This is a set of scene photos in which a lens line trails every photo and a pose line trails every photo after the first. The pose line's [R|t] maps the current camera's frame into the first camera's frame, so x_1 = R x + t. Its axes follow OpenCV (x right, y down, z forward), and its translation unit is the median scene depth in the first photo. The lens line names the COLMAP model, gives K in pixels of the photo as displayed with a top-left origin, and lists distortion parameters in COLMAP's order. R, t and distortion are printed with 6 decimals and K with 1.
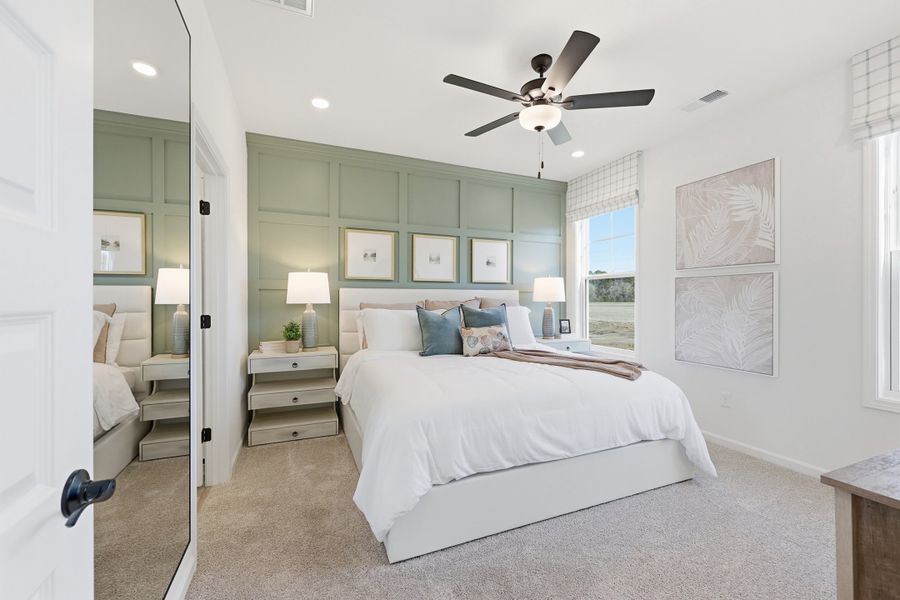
lens RADIAL K [[366.8, 0, 456.5], [0, 366.8, 297.8], [0, 0, 1]] dist [-0.003001, -0.000093]
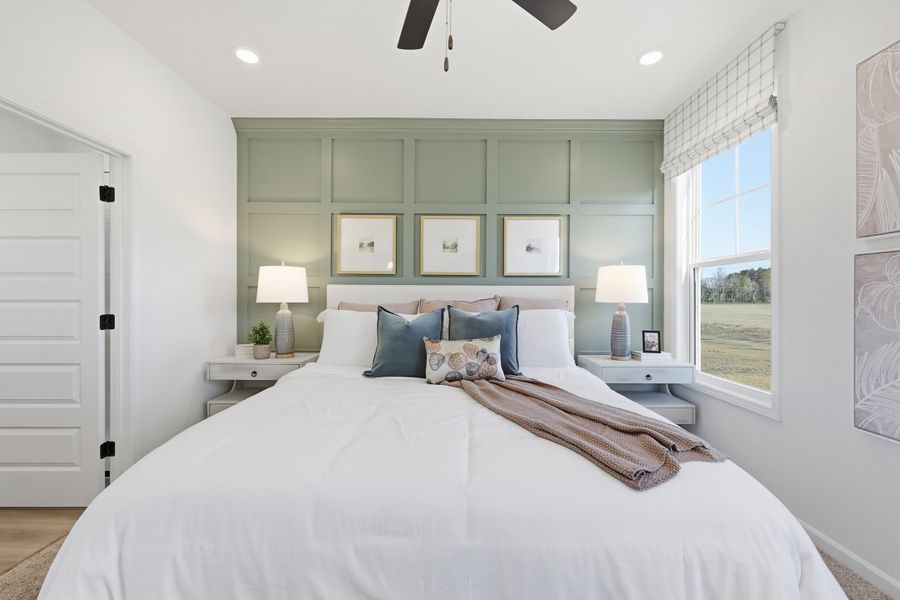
lens RADIAL K [[366.8, 0, 456.5], [0, 366.8, 297.8], [0, 0, 1]] dist [-0.003001, -0.000093]
pose [[0.918071, 0.003466, -0.396400, 0.278487], [-0.002949, 0.999994, 0.001914, 0.001232], [0.396405, -0.000589, 0.918076, 0.321829]]
